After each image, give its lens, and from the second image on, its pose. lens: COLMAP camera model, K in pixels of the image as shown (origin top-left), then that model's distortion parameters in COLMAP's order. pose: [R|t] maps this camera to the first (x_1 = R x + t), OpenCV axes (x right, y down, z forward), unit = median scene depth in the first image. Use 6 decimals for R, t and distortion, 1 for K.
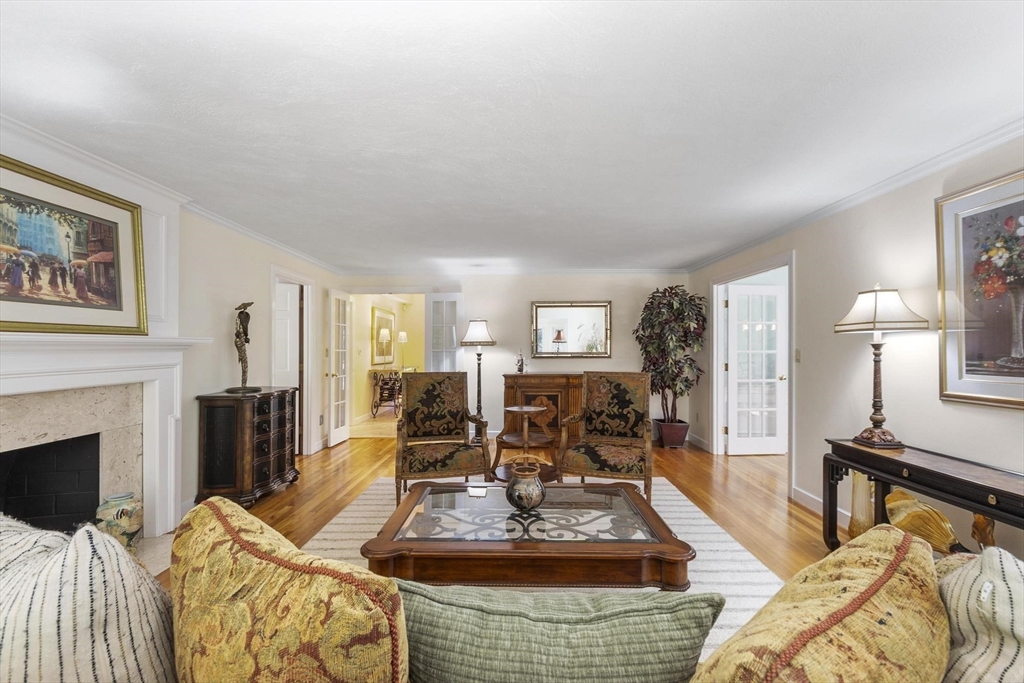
lens RADIAL K [[446.3, 0, 510.0], [0, 446.3, 340.9], [0, 0, 1]] dist [0.001677, -0.000402]
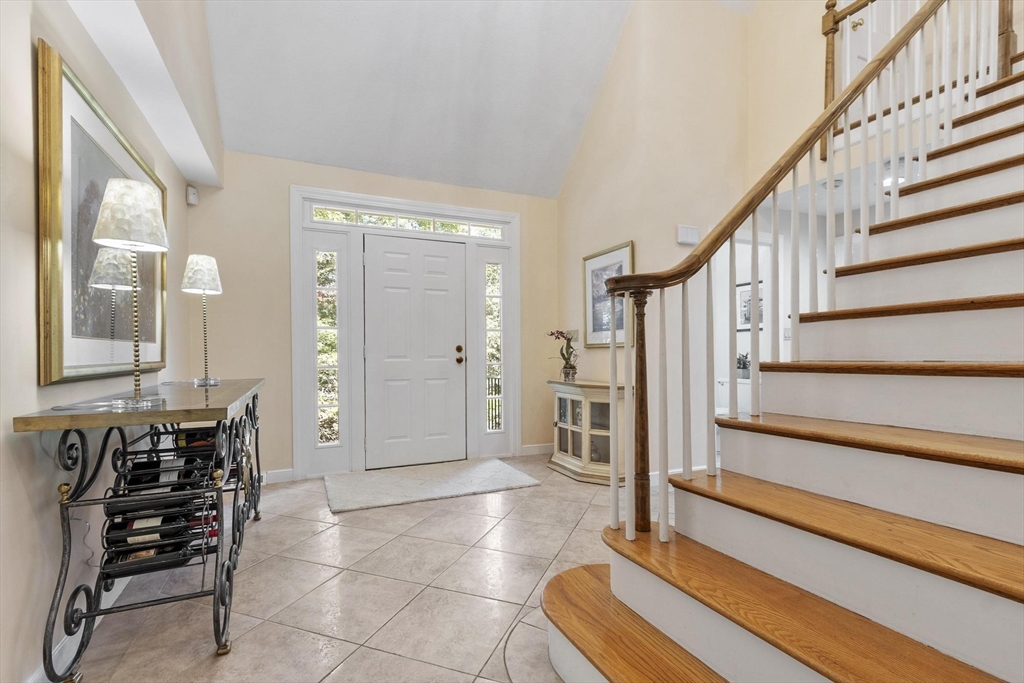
lens RADIAL K [[446.3, 0, 509.2], [0, 446.3, 345.0], [0, 0, 1]] dist [0.001677, -0.000402]
pose [[0.890833, -0.007715, 0.454266, -0.491236], [0.000345, 0.999867, 0.016304, 0.077668], [-0.454331, -0.014367, 0.890717, 1.655911]]
